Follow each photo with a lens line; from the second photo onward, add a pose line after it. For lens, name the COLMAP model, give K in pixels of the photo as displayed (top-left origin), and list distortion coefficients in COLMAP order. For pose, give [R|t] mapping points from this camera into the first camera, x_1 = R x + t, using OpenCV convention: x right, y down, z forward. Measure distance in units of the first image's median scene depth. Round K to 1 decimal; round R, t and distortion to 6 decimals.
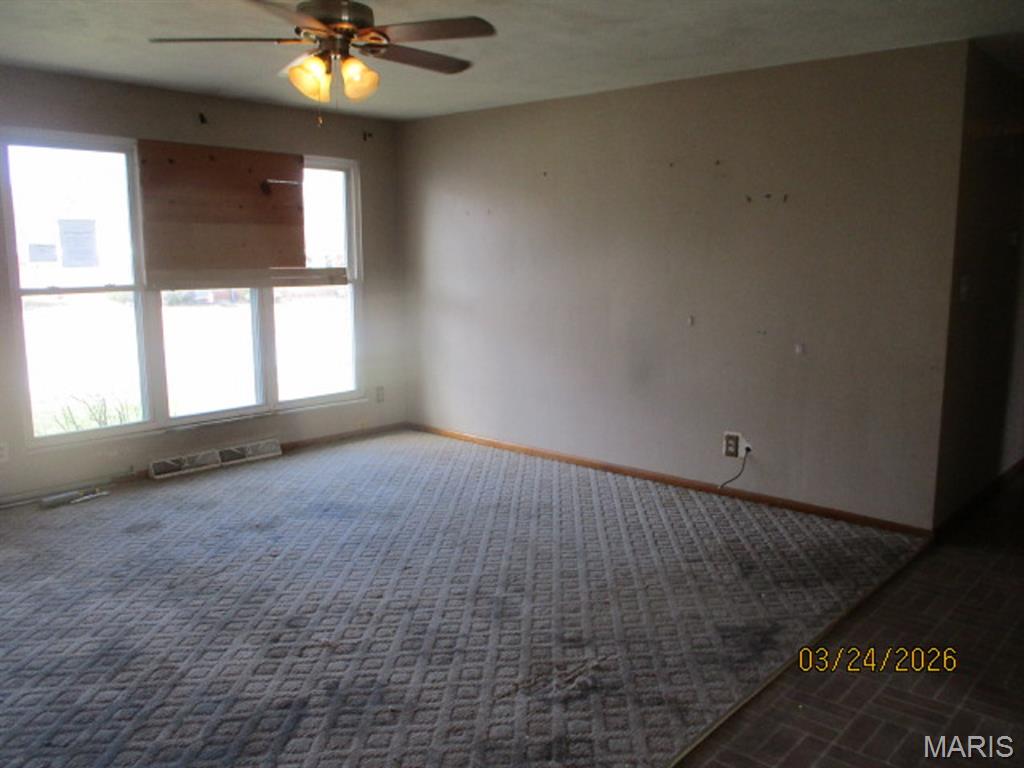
lens RADIAL K [[867.9, 0, 512.0], [0, 867.9, 382.2], [0, 0, 1]] dist [-0.009579, -0.001515]
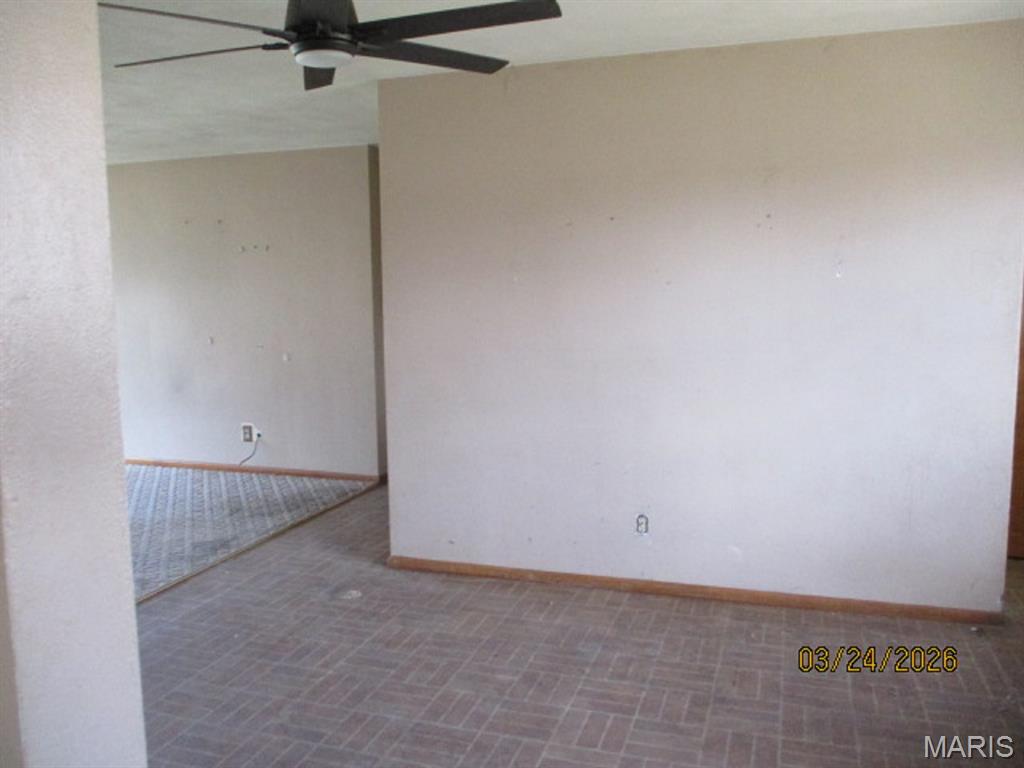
lens RADIAL K [[867.9, 0, 511.5], [0, 867.9, 388.3], [0, 0, 1]] dist [-0.009579, -0.001515]
pose [[0.925872, -0.058149, 0.373337, 0.145011], [0.072231, 0.997103, -0.023829, 0.068997], [-0.370870, 0.049029, 0.927390, -0.401059]]
